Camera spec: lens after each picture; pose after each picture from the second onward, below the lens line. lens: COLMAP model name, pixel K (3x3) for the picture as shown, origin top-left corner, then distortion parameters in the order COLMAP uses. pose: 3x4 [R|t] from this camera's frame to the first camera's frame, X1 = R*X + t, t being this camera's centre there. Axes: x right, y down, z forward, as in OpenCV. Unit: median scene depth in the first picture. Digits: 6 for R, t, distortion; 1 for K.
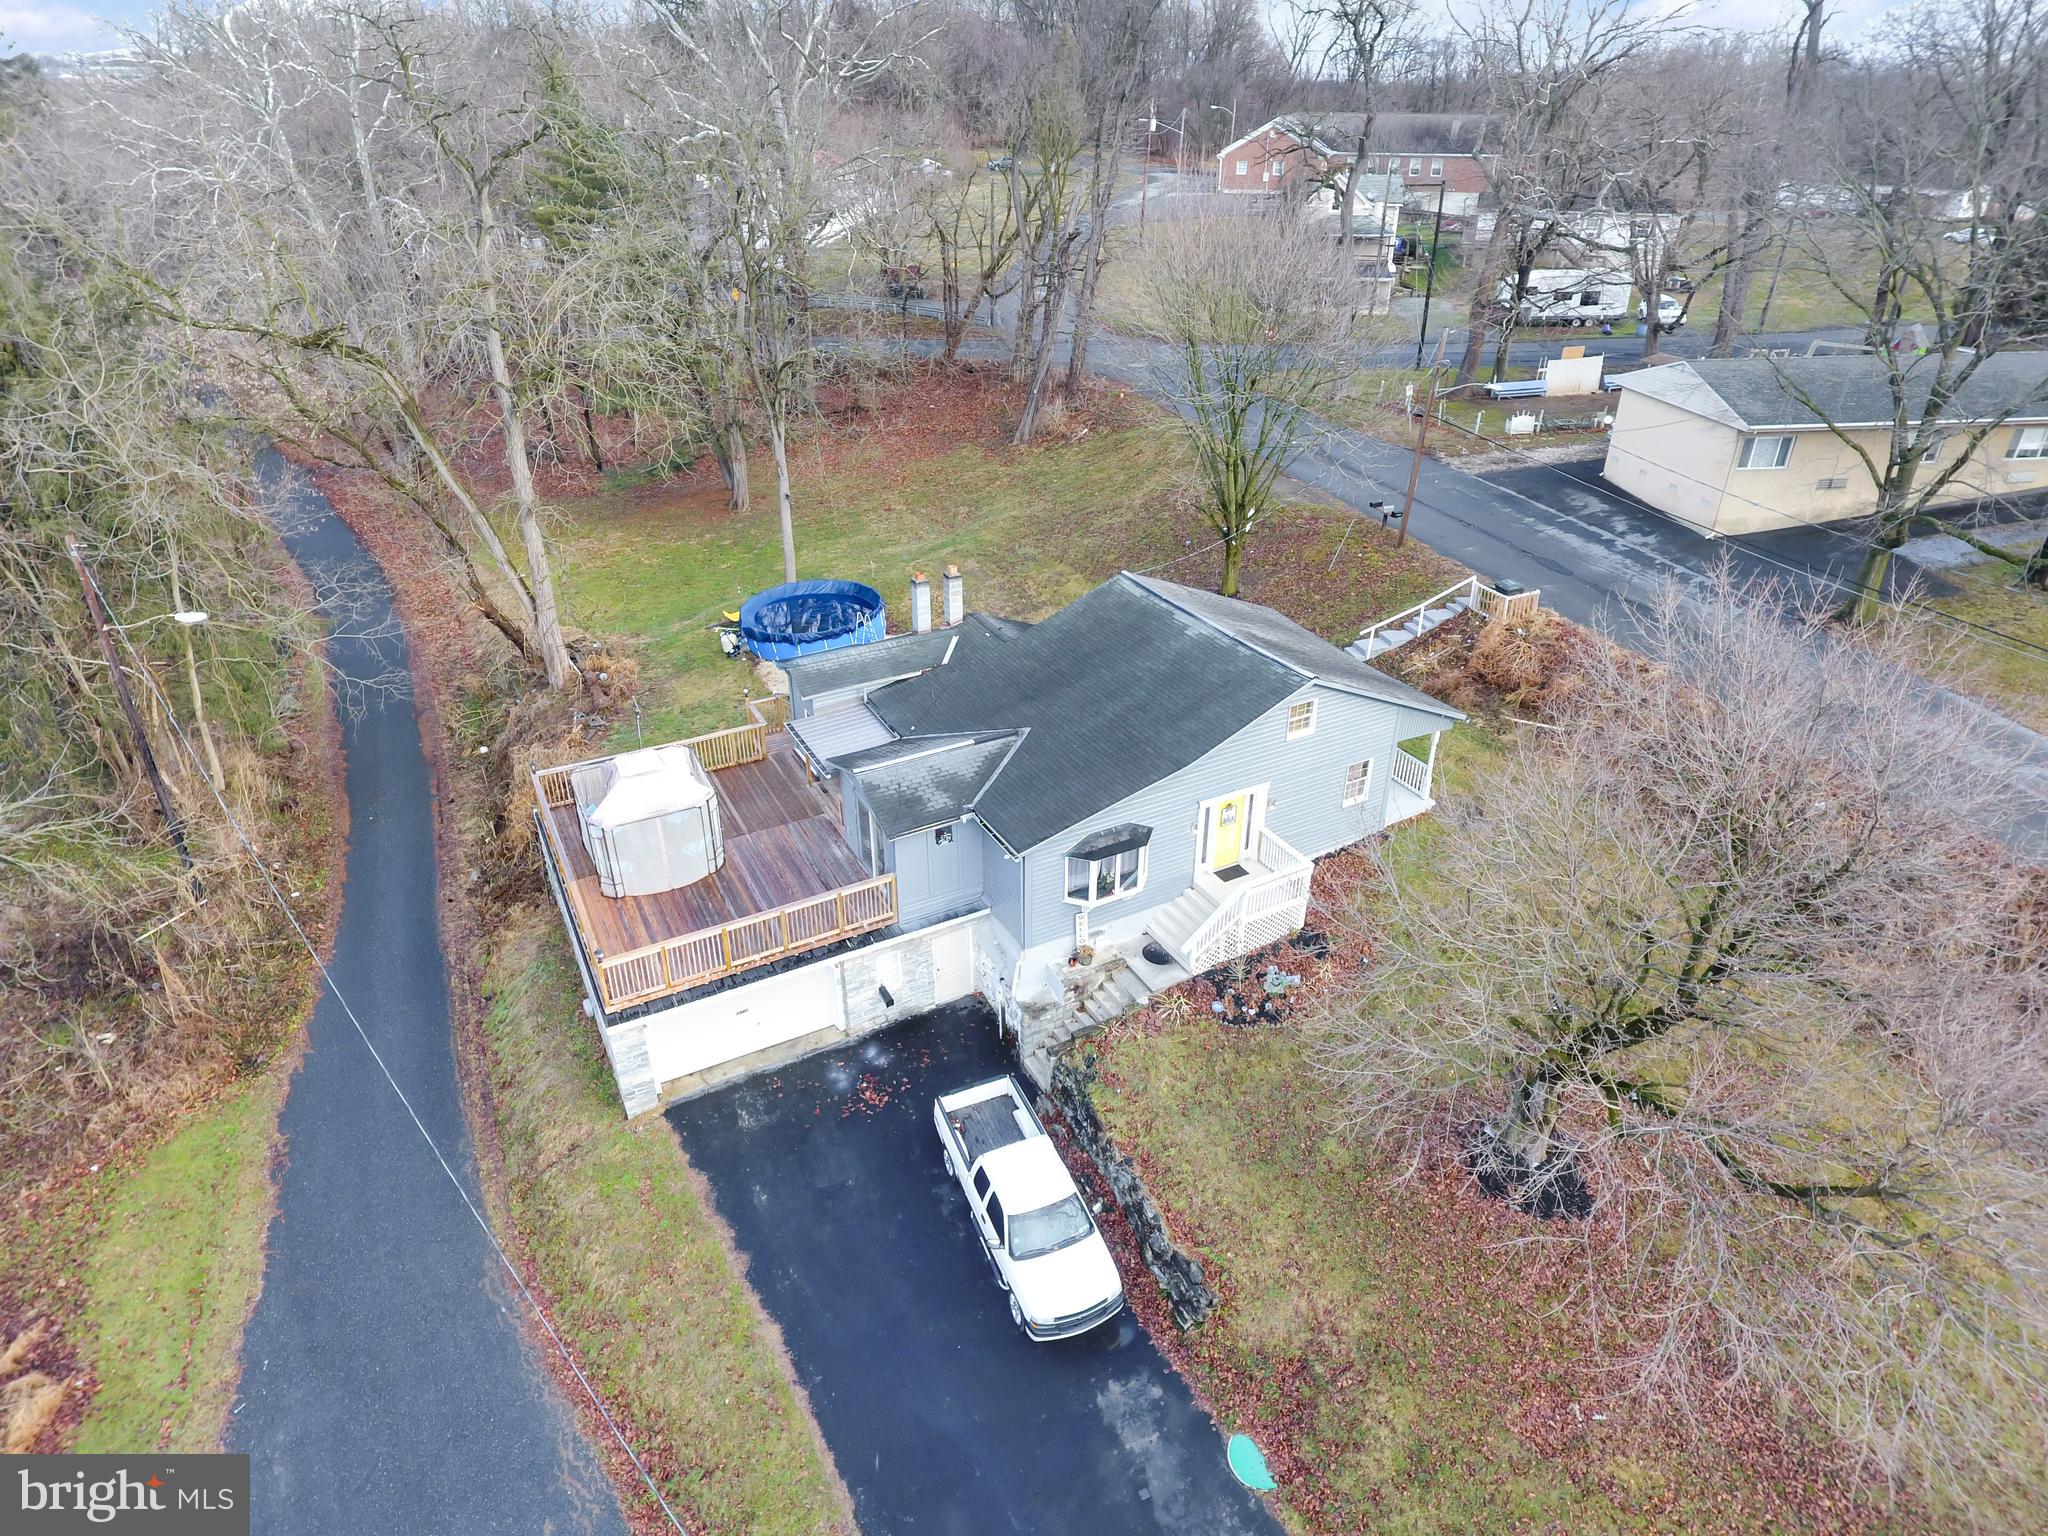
lens RADIAL K [[1186.3, 0, 1037.4], [0, 1186.3, 750.9], [0, 0, 1]] dist [-0.000335, -0.001191]
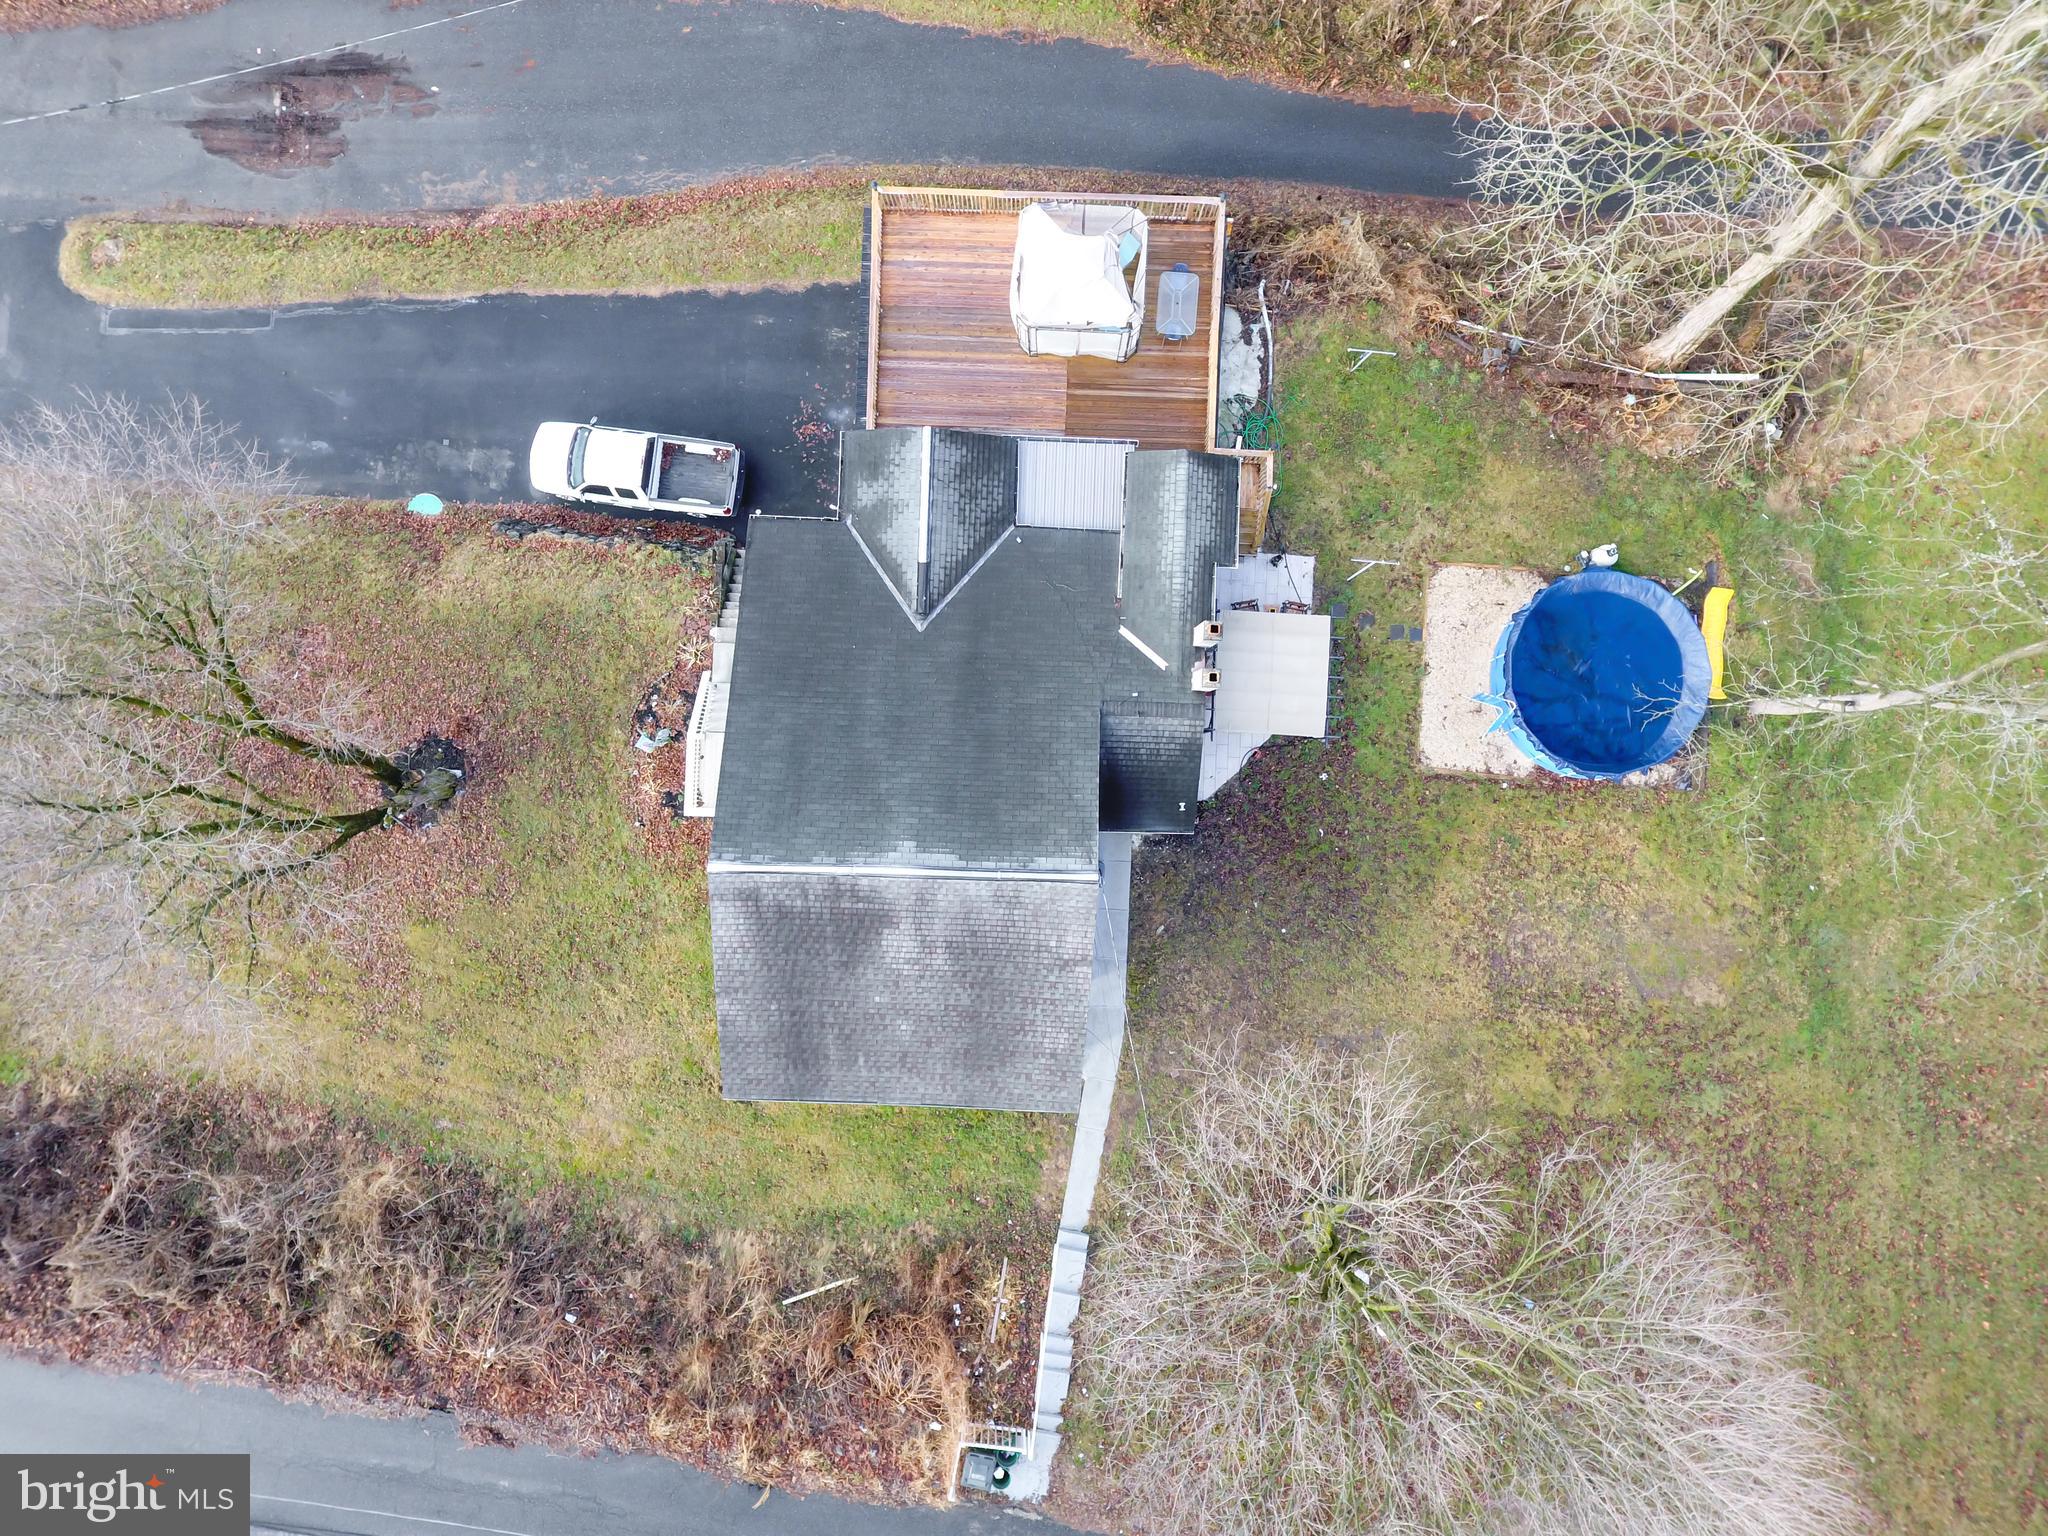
lens RADIAL K [[1186.3, 0, 1037.4], [0, 1186.3, 750.9], [0, 0, 1]] dist [-0.000335, -0.001191]
pose [[-0.513227, 0.858003, -0.020703, 0.047541], [-0.426955, -0.234315, 0.873388, -0.911179], [0.744519, 0.457085, 0.486585, 0.688496]]
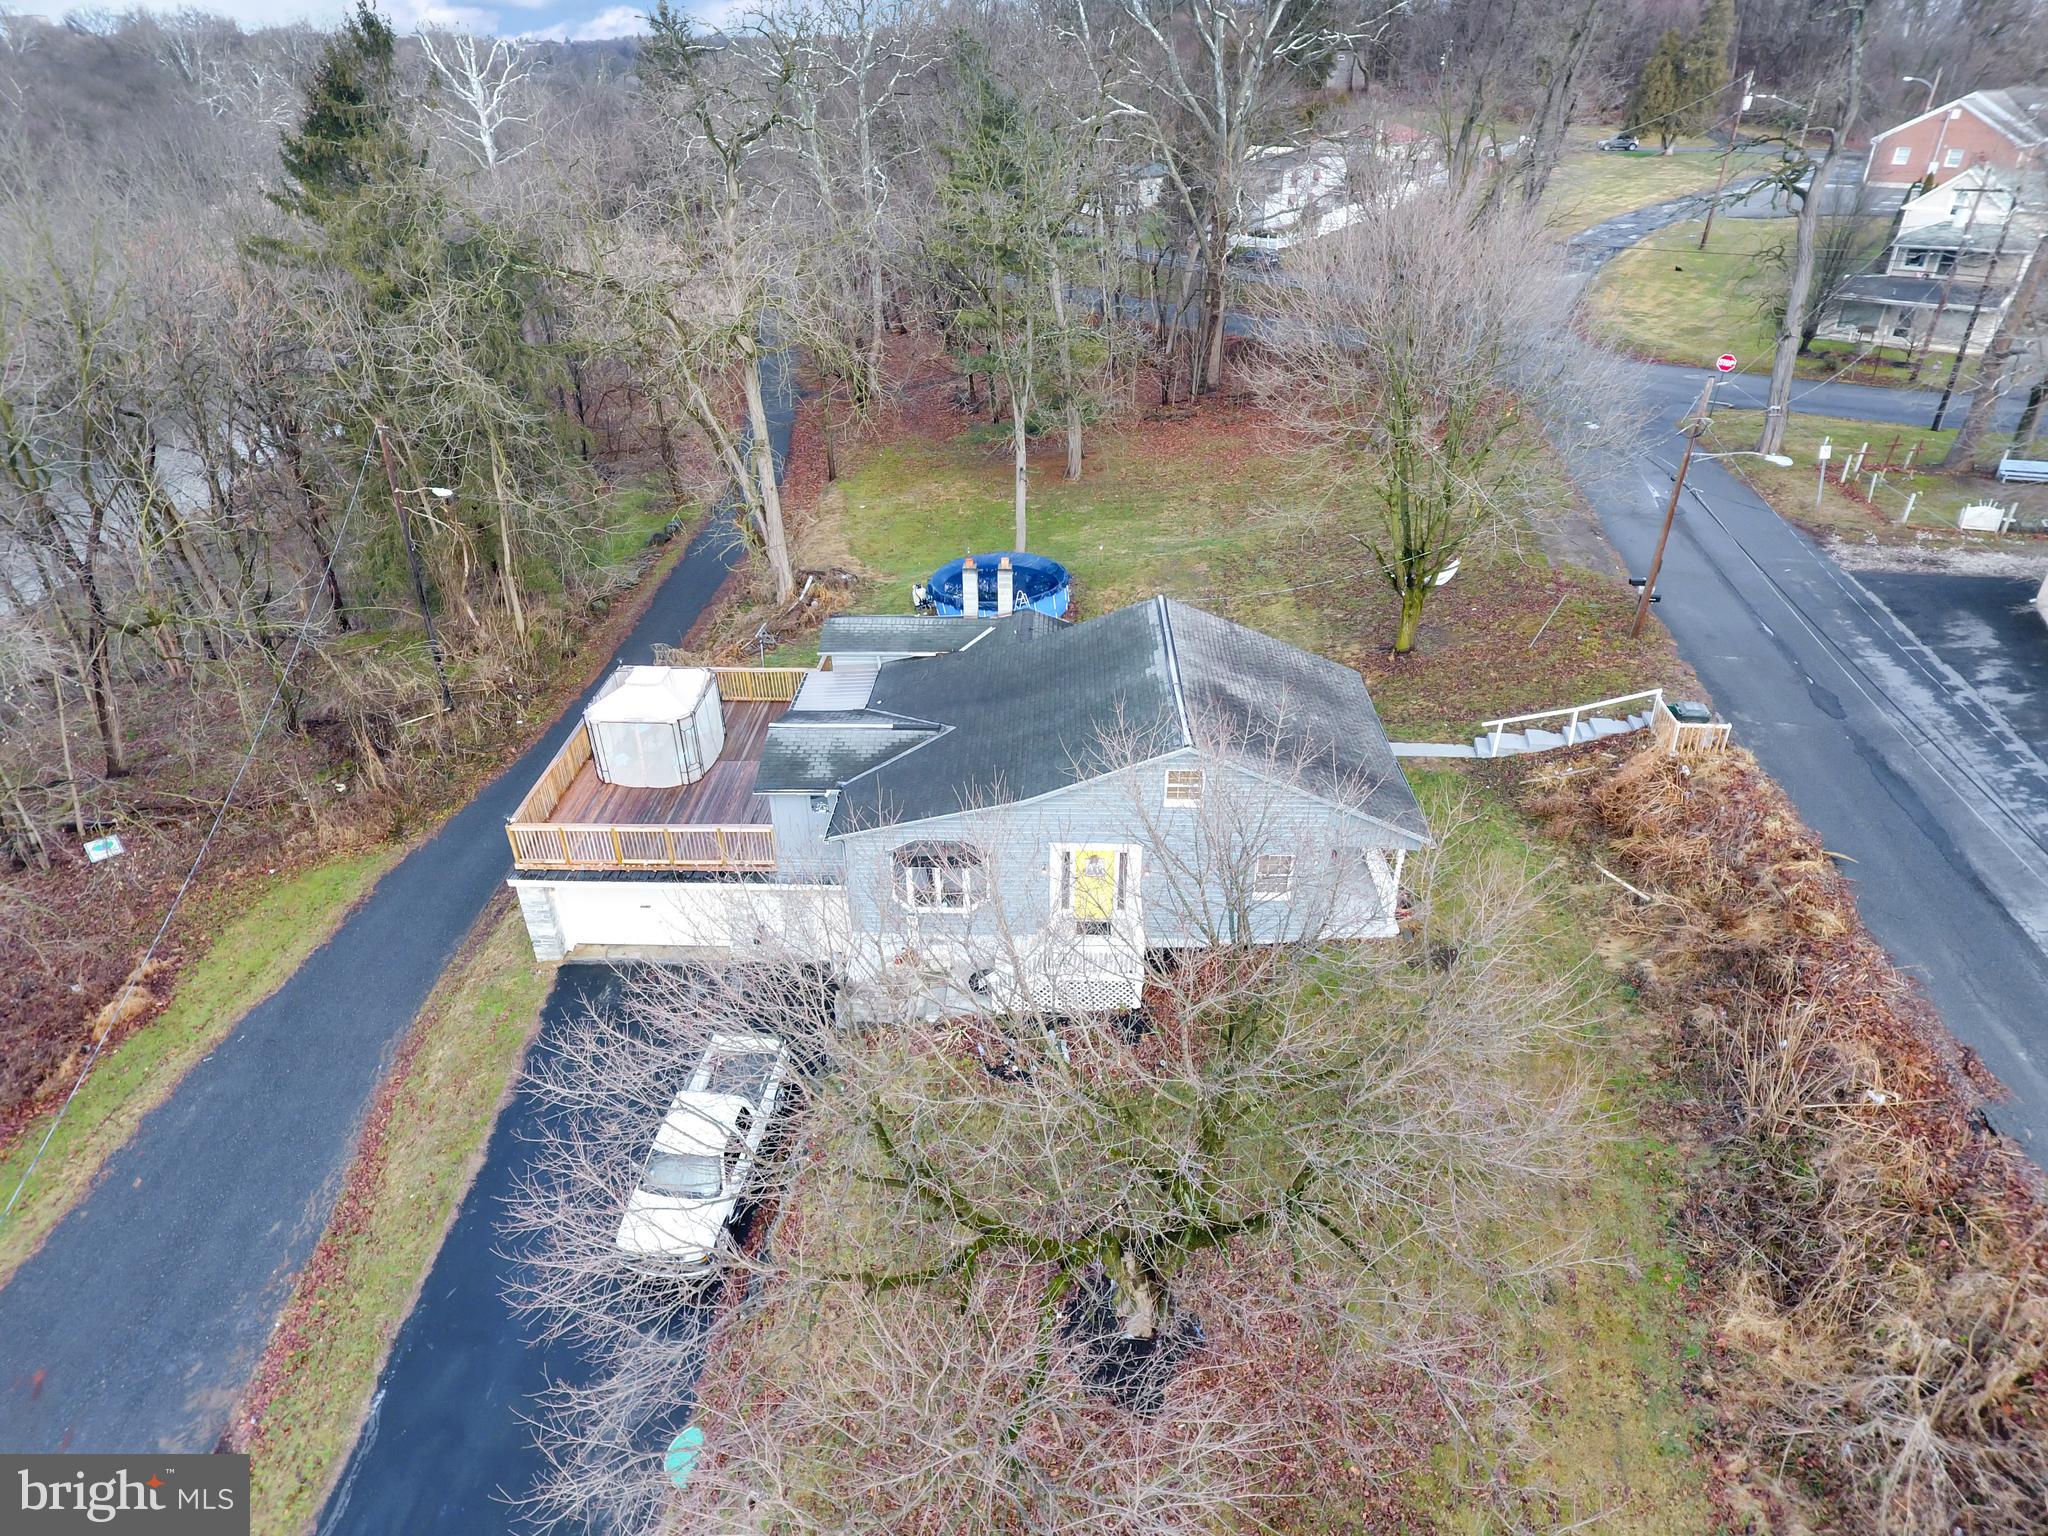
lens RADIAL K [[1186.3, 0, 1037.4], [0, 1186.3, 750.9], [0, 0, 1]] dist [-0.000335, -0.001191]
pose [[0.864216, 0.246728, -0.438470, 0.517069], [-0.237157, 0.968377, 0.077477, -0.097845], [0.443720, 0.037030, 0.895400, 0.137280]]
